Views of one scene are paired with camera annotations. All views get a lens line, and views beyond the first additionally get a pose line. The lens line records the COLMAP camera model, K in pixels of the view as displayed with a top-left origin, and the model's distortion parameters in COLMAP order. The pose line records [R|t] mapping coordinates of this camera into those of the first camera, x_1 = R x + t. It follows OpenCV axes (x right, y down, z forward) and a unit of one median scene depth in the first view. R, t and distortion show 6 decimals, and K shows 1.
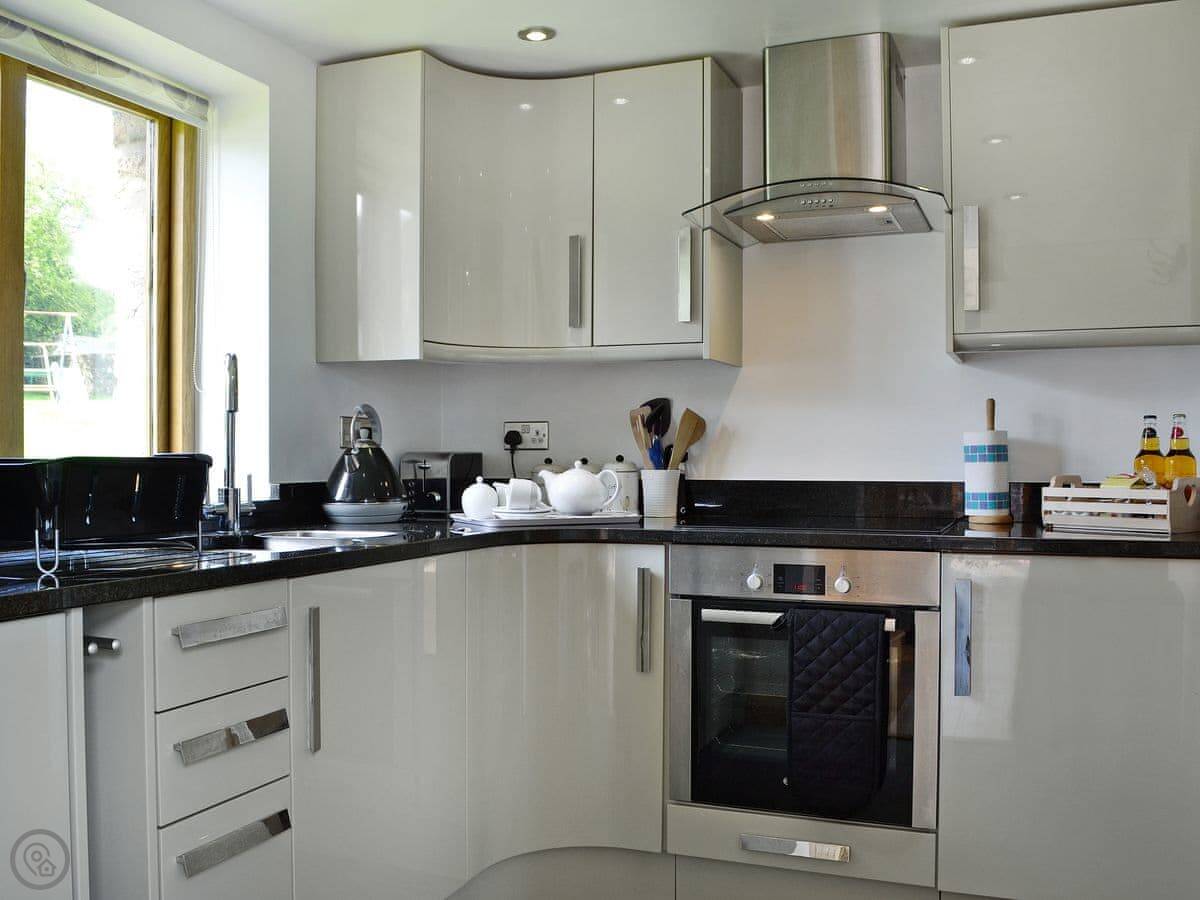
lens RADIAL K [[1163.5, 0, 597.4], [0, 1163.5, 451.1], [0, 0, 1]] dist [-0.016079, 0.000000]
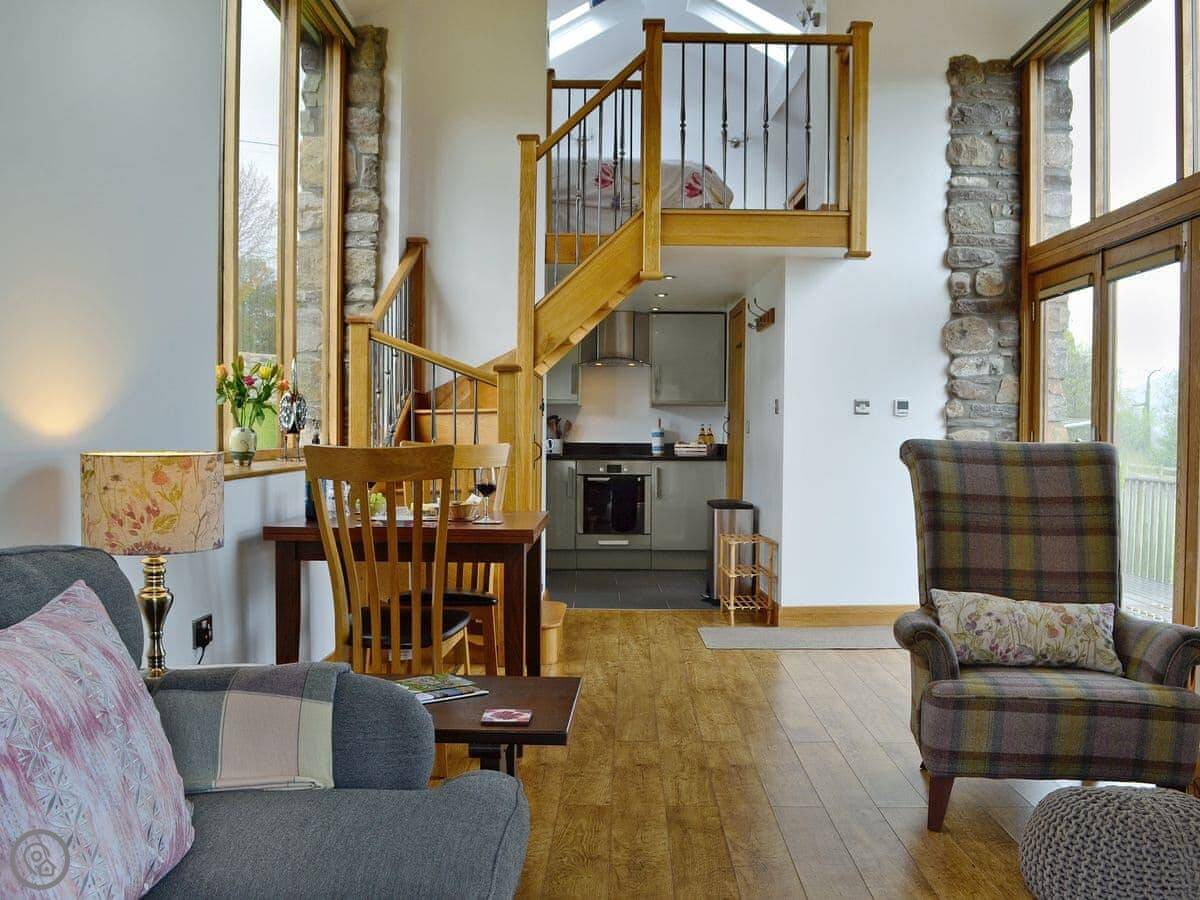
lens RADIAL K [[1163.5, 0, 600.6], [0, 1163.5, 450.0], [0, 0, 1]] dist [-0.016079, 0.000000]
pose [[0.934148, 0.000344, 0.356885, -1.106197], [-0.003491, 0.999960, 0.008174, 0.021157], [-0.356868, -0.008882, 0.934113, -2.262316]]
